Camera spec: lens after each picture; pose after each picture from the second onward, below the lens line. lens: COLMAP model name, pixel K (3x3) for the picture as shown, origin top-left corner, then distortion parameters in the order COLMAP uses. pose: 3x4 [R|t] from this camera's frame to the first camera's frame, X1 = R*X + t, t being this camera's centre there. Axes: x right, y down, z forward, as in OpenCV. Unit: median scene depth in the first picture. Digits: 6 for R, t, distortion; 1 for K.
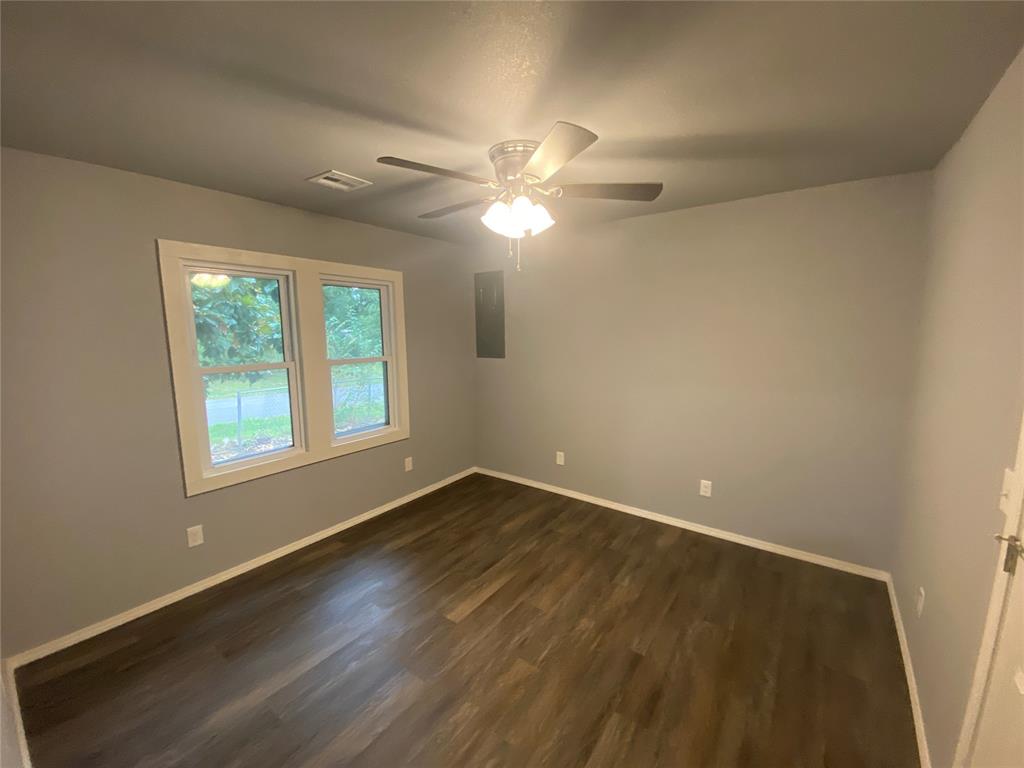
lens RADIAL K [[411.3, 0, 507.1], [0, 411.3, 381.4], [0, 0, 1]] dist [0.032645, -0.027280]
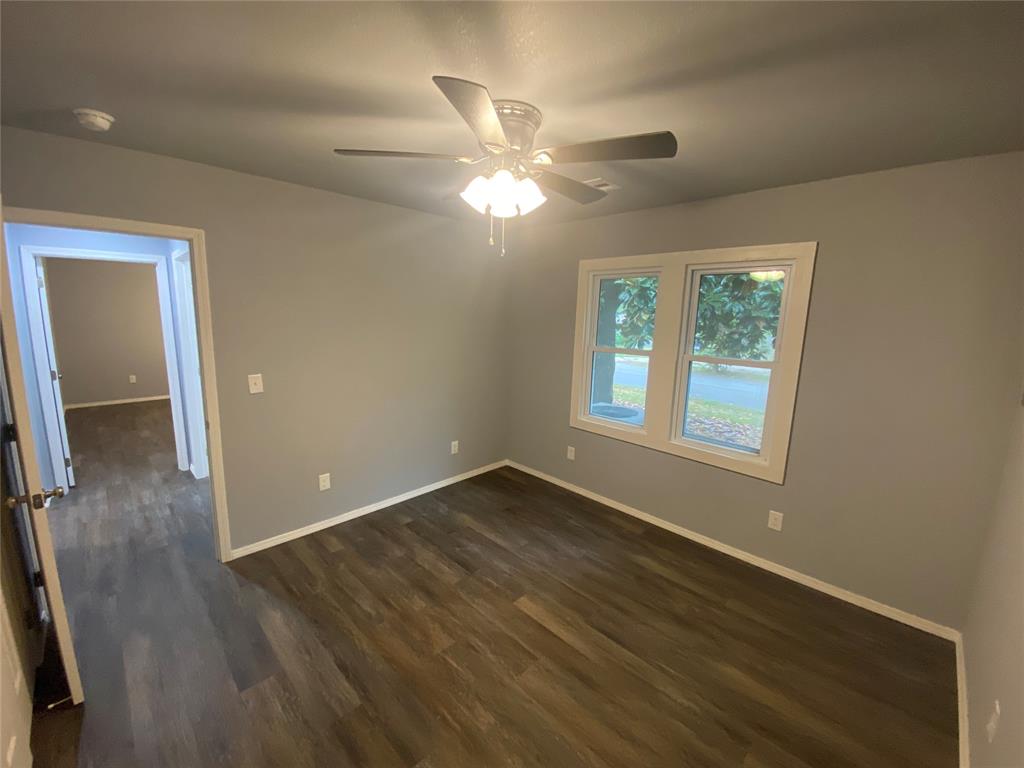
lens RADIAL K [[411.3, 0, 507.1], [0, 411.3, 381.4], [0, 0, 1]] dist [0.032645, -0.027280]
pose [[-0.145317, 0.169576, -0.974744, 0.778599], [-0.157822, 0.968614, 0.192038, -0.150322], [0.976716, 0.181743, -0.113994, 0.973202]]
